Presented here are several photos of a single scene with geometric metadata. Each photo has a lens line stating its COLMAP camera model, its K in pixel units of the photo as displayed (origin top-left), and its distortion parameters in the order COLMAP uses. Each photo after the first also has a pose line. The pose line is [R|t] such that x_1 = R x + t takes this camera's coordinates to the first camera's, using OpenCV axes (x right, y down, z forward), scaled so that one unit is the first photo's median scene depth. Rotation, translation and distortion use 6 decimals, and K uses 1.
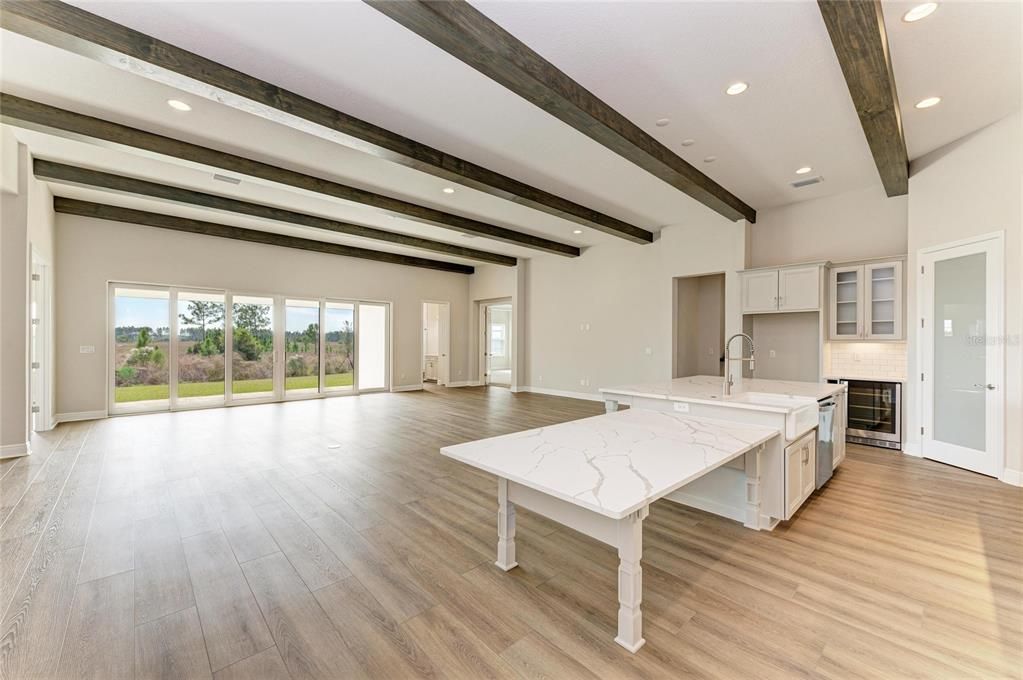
lens RADIAL K [[396.3, 0, 503.1], [0, 396.3, 344.9], [0, 0, 1]] dist [0.014884, -0.000346]
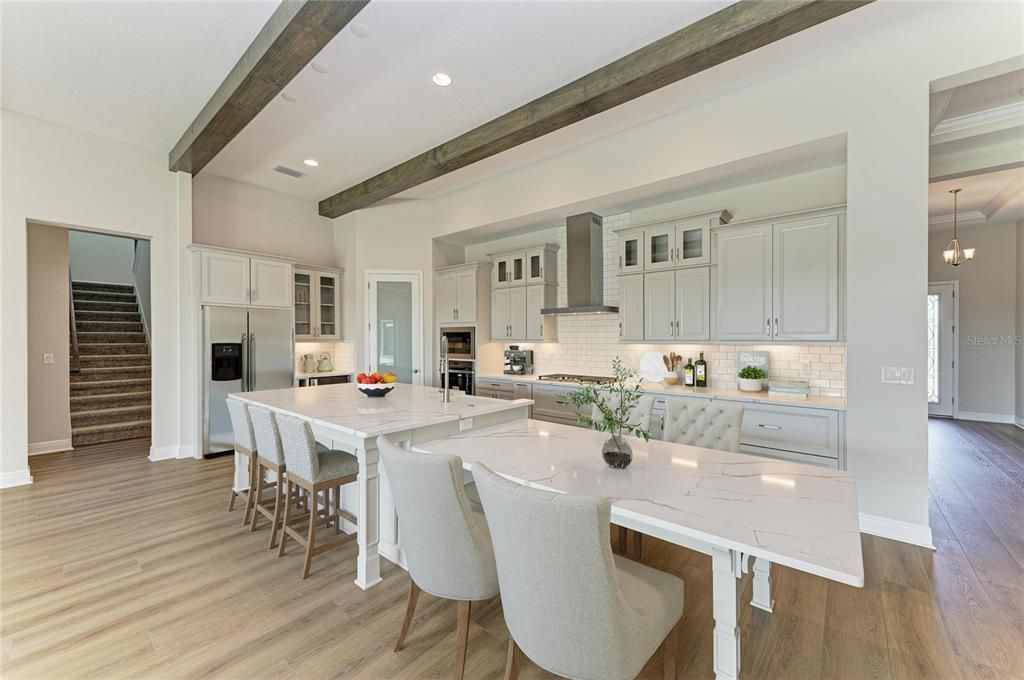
lens RADIAL K [[396.7, 0, 517.8], [0, 396.7, 340.0], [0, 0, 1]] dist [0.014884, -0.000346]
pose [[-0.130255, -0.006087, 0.991462, -0.108049], [0.005485, 0.999961, 0.006860, -0.007411], [-0.991465, 0.006331, -0.130217, 0.269150]]
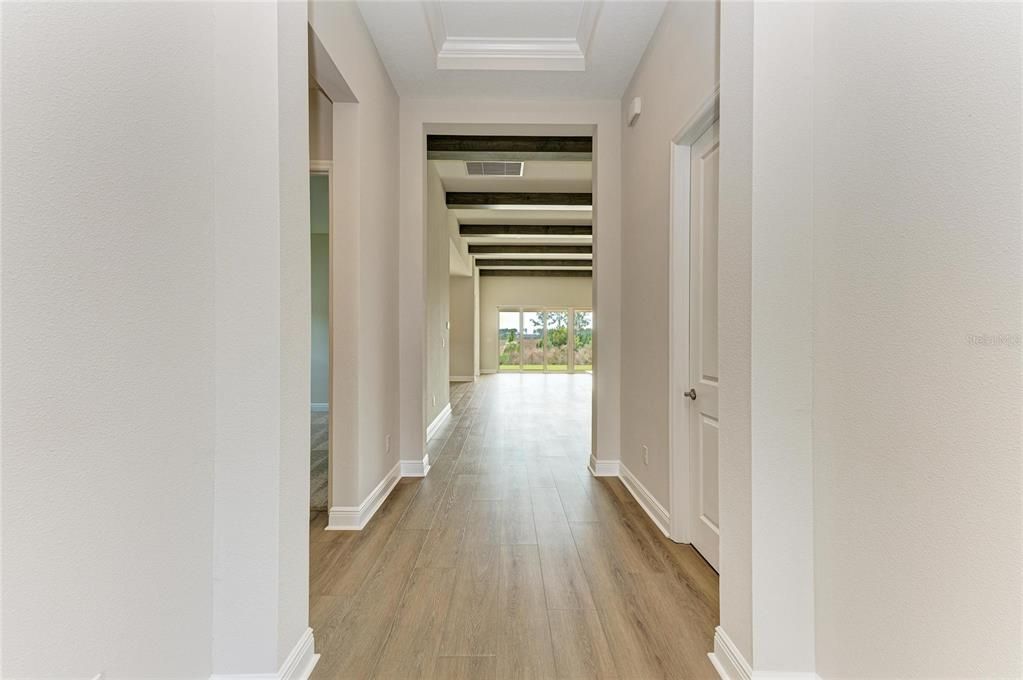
lens RADIAL K [[396.3, 0, 512.0], [0, 396.3, 338.7], [0, 0, 1]] dist [0.014884, -0.000346]
pose [[0.742372, -0.002924, -0.669982, 0.272048], [-0.003329, 0.999962, -0.008053, 0.014165], [0.669980, 0.008209, 0.742334, -0.285004]]
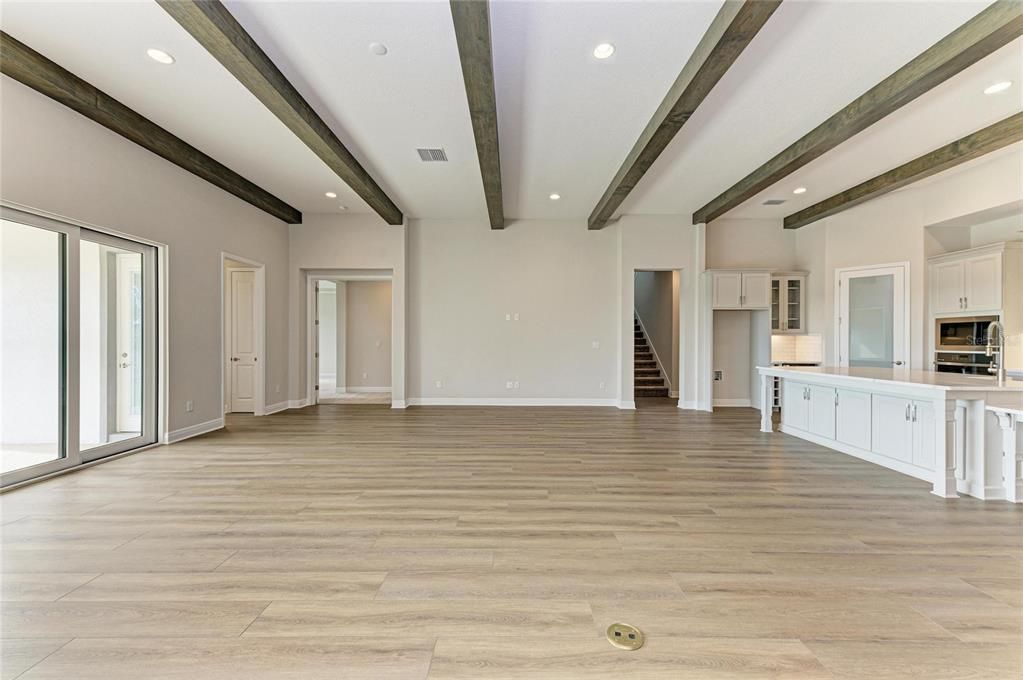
lens RADIAL K [[396.3, 0, 510.3], [0, 396.3, 343.5], [0, 0, 1]] dist [0.014884, -0.000346]
pose [[0.685060, -0.007468, 0.728449, -0.299598], [0.007016, 0.999969, 0.003653, 0.004486], [-0.728453, 0.002608, 0.685091, 0.340447]]
